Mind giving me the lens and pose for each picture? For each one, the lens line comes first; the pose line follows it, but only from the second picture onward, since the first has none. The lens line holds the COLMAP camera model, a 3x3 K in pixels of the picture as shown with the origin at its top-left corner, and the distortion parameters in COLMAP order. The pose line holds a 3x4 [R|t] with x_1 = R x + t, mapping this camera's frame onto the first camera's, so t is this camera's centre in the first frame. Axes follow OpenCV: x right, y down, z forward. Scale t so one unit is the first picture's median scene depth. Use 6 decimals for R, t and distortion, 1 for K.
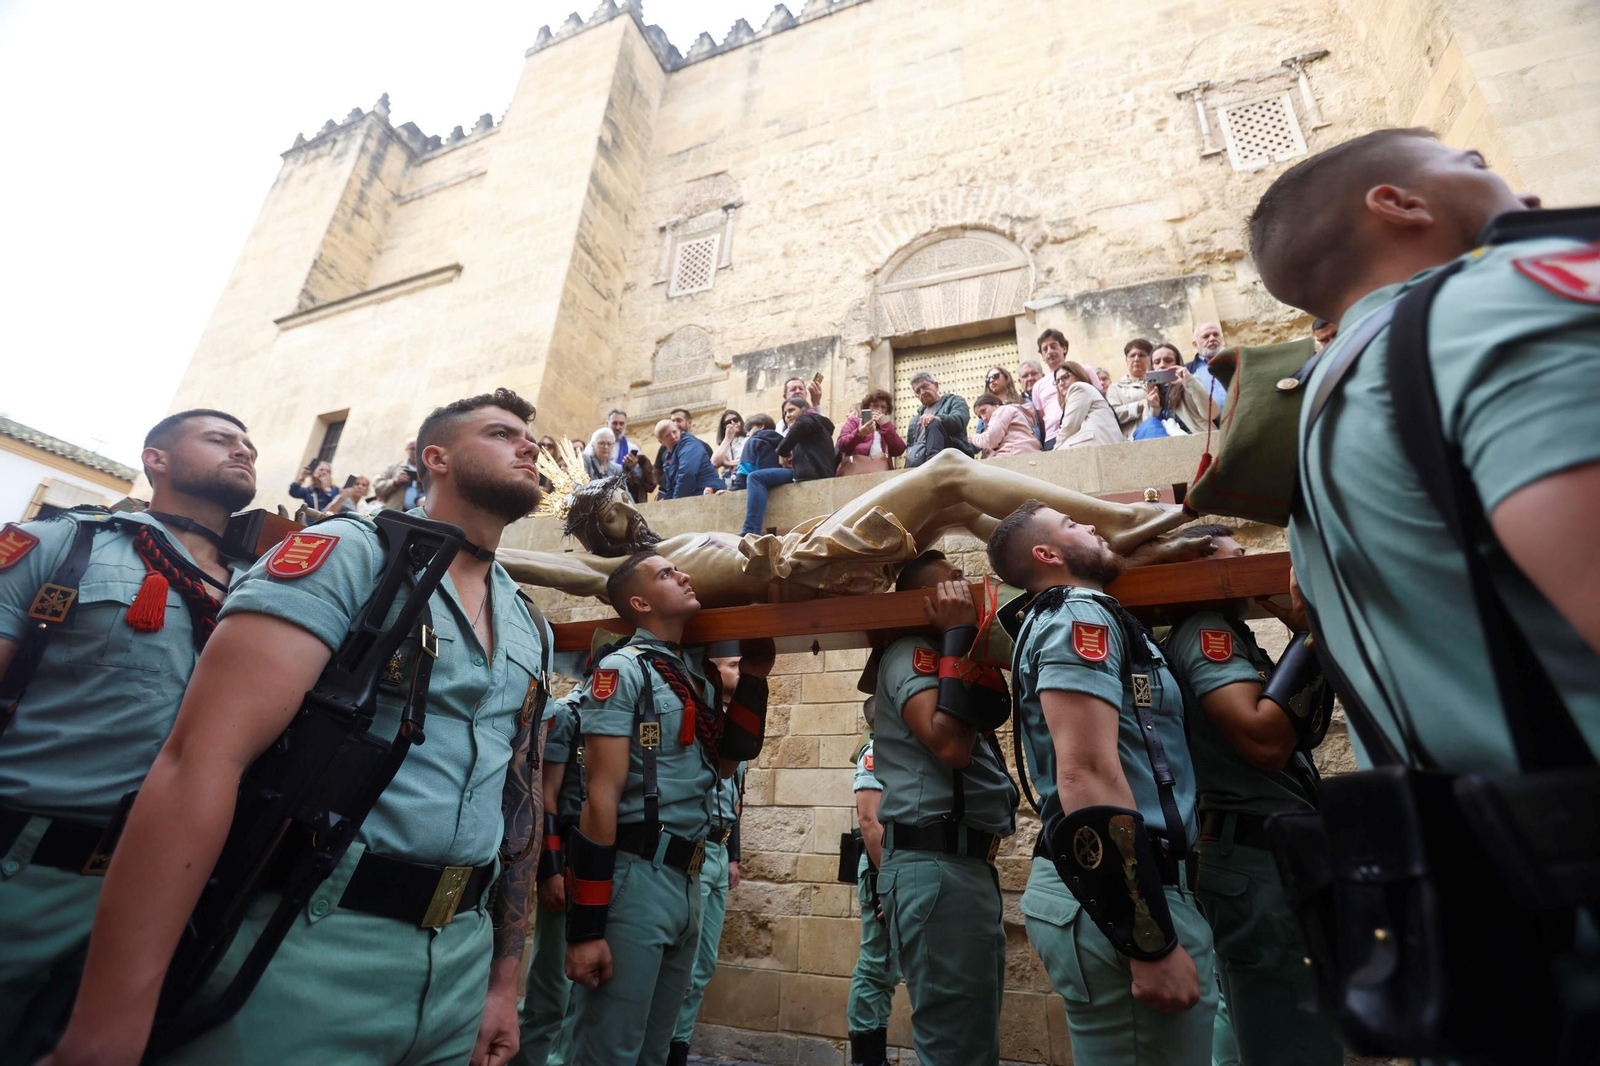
lens RADIAL K [[723.6, 0, 800.0], [0, 723.6, 533.0], [0, 0, 1]] dist [-0.077005, 0.043969]
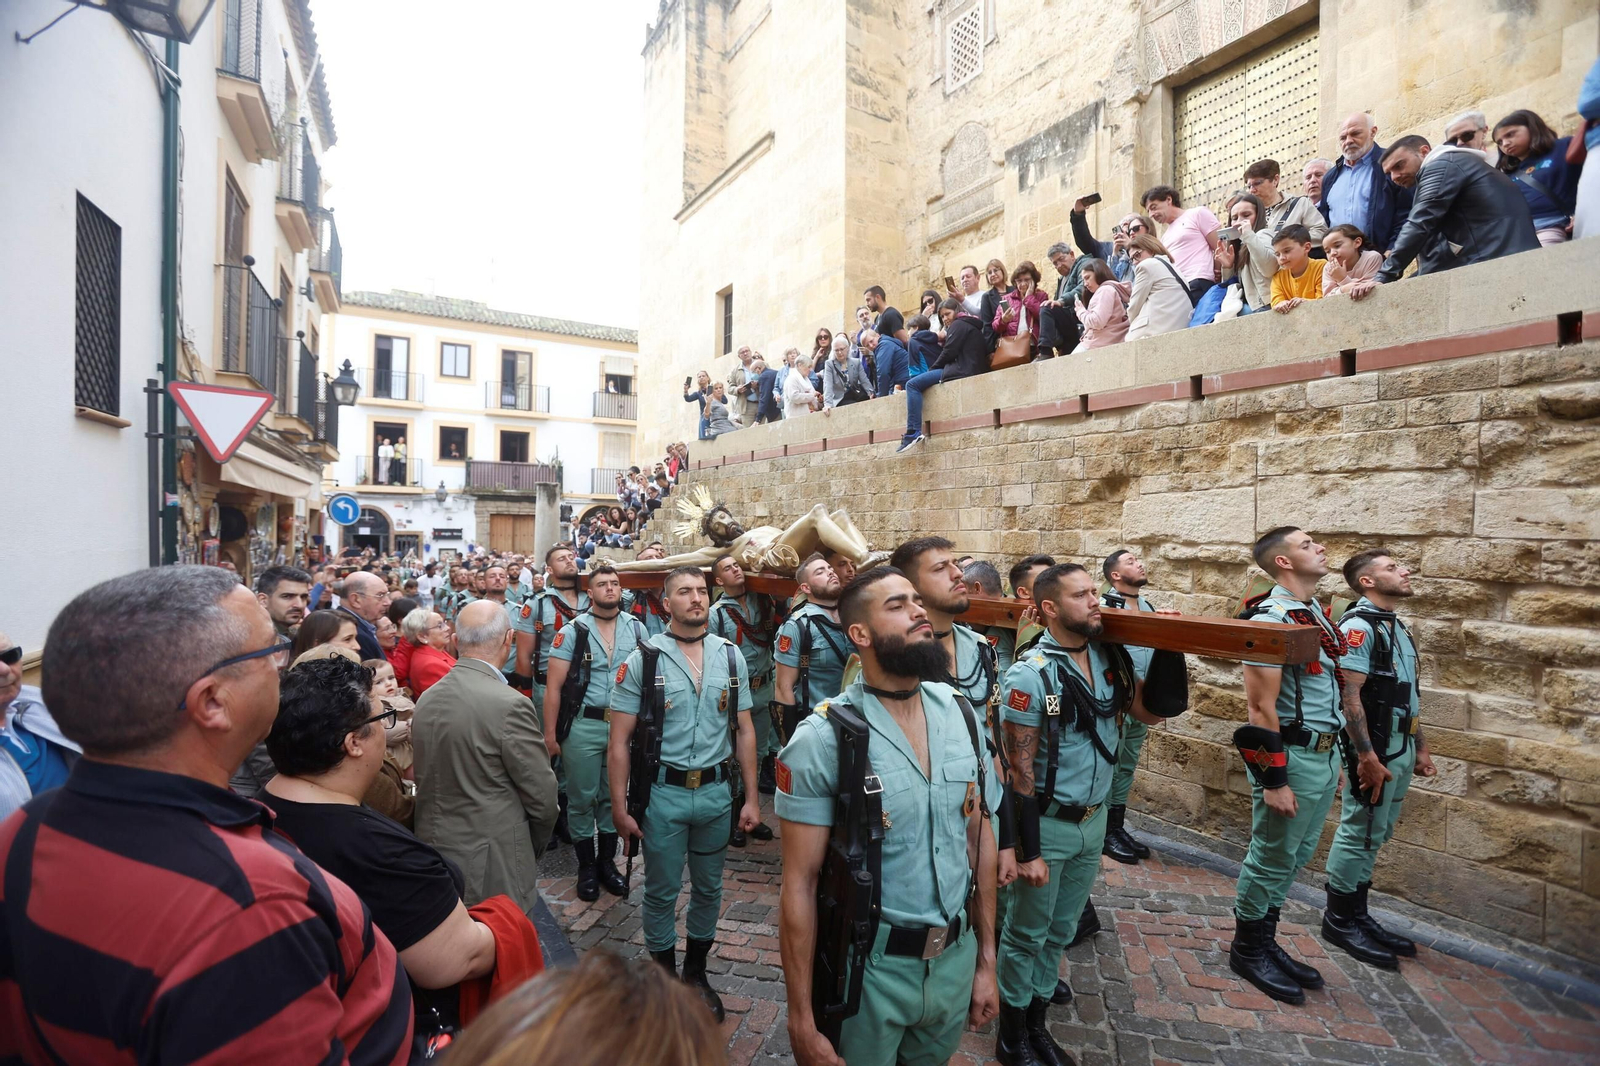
lens RADIAL K [[723.6, 0, 800.0], [0, 723.6, 533.0], [0, 0, 1]] dist [-0.077005, 0.043969]
pose [[0.802601, -0.039714, -0.595193, 0.228630], [0.258633, 0.922287, 0.287220, -0.107020], [0.537532, -0.384459, 0.750500, -0.089926]]
